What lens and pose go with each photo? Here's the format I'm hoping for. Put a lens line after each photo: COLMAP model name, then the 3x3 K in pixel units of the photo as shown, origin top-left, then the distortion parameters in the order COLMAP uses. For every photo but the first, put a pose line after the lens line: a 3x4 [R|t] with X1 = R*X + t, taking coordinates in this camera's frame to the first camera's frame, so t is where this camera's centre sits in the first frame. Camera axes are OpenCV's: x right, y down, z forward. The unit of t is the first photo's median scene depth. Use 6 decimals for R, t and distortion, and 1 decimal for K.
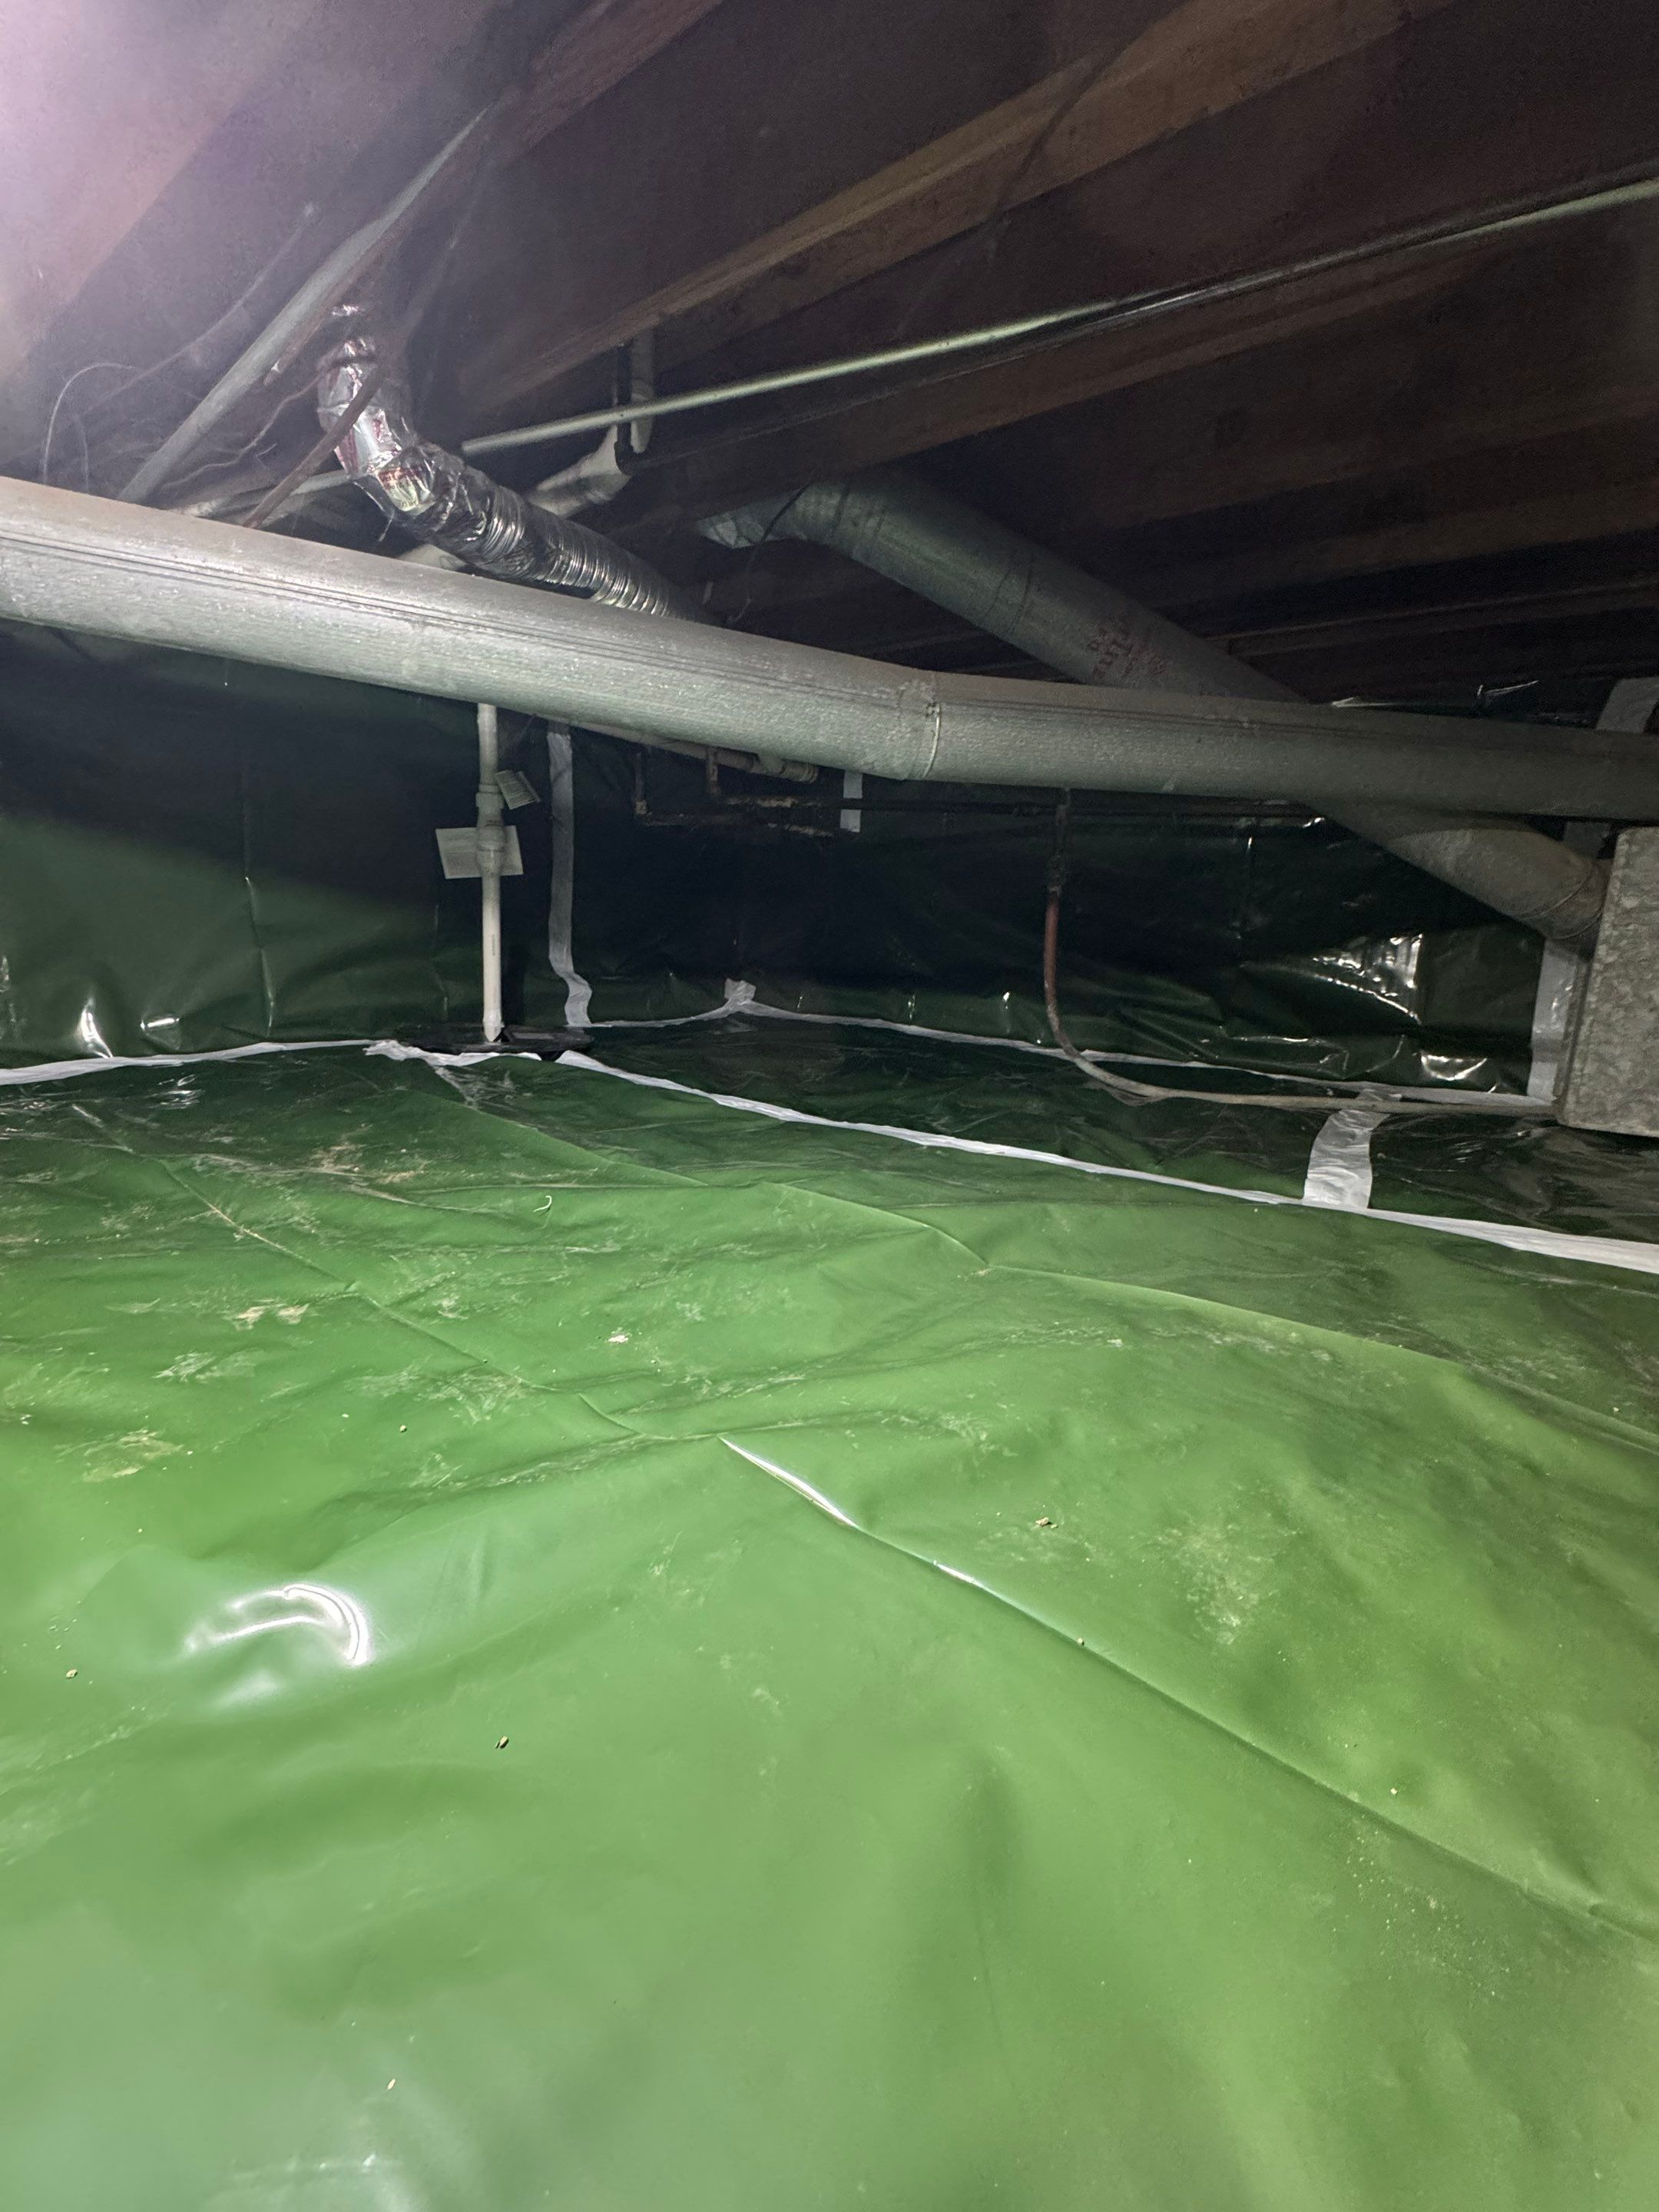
lens RADIAL K [[878.5, 0, 836.9], [0, 878.5, 1105.0], [0, 0, 1]] dist [-0.003250, 0.000042]
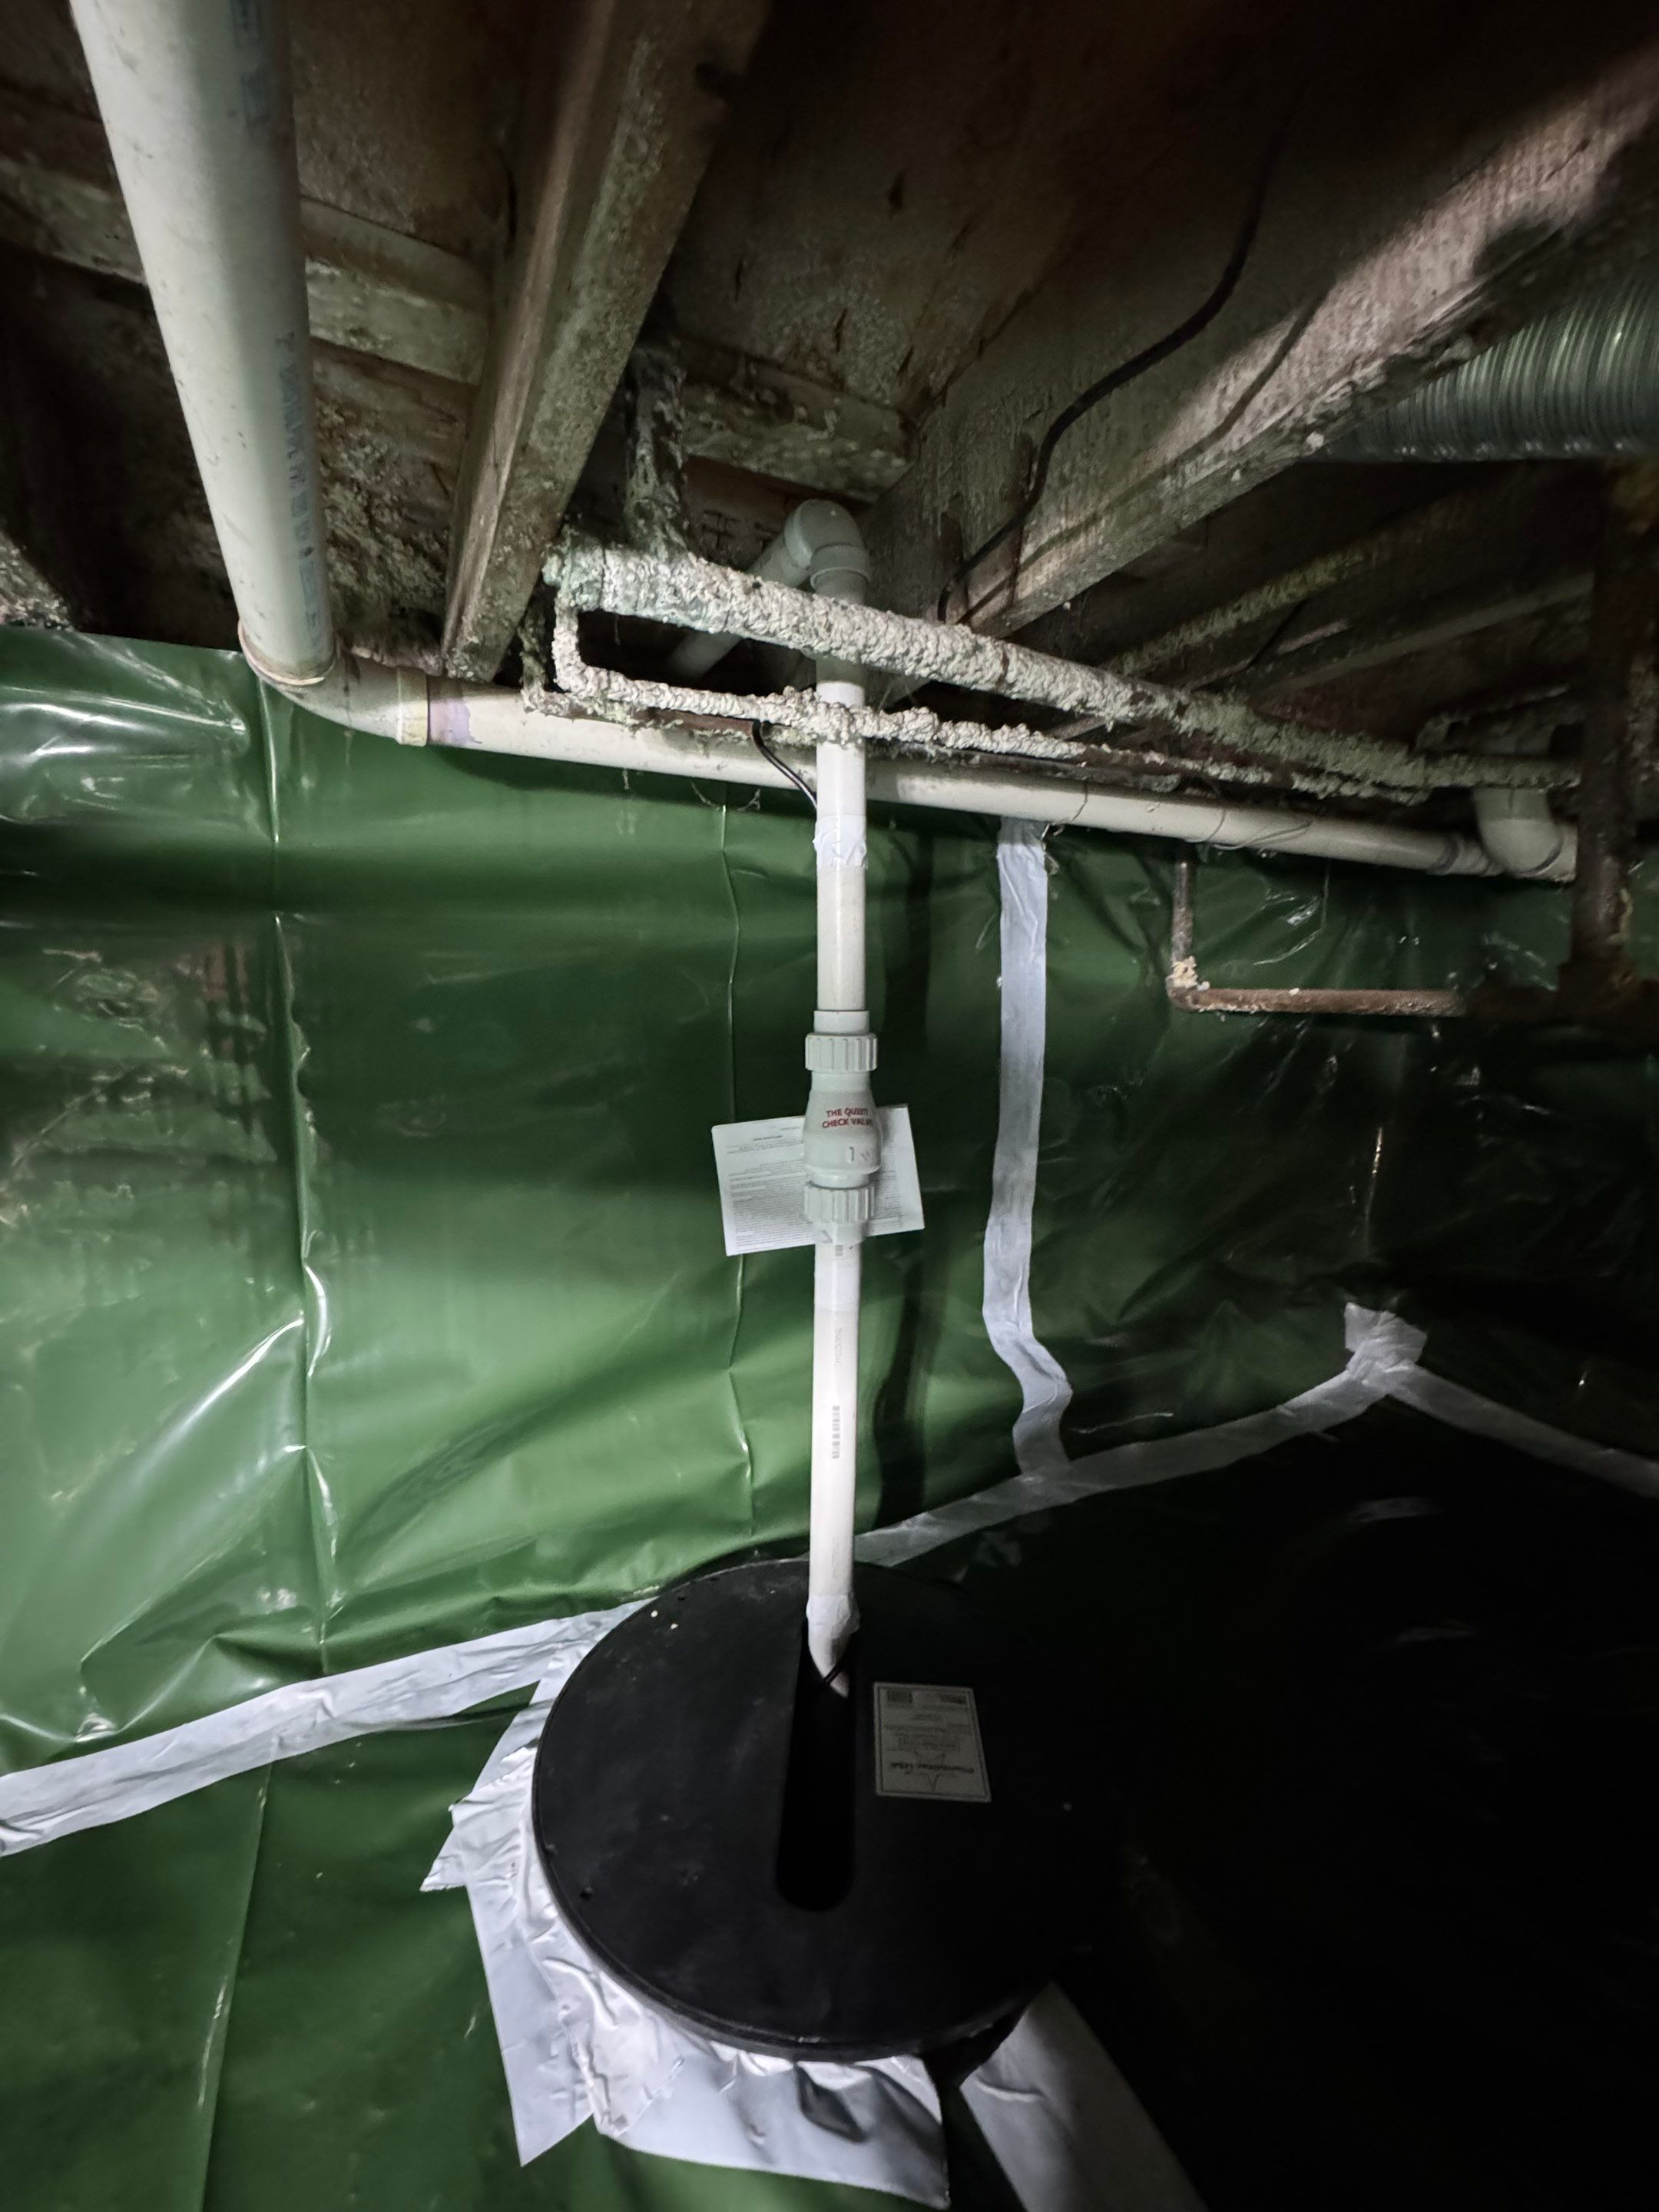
lens RADIAL K [[878.5, 0, 836.9], [0, 878.5, 1105.0], [0, 0, 1]] dist [-0.003250, 0.000042]
pose [[0.886926, 0.009232, -0.461820, -0.205130], [-0.054340, 0.994943, -0.084471, -0.264109], [0.458704, 0.100014, 0.882942, 0.611509]]
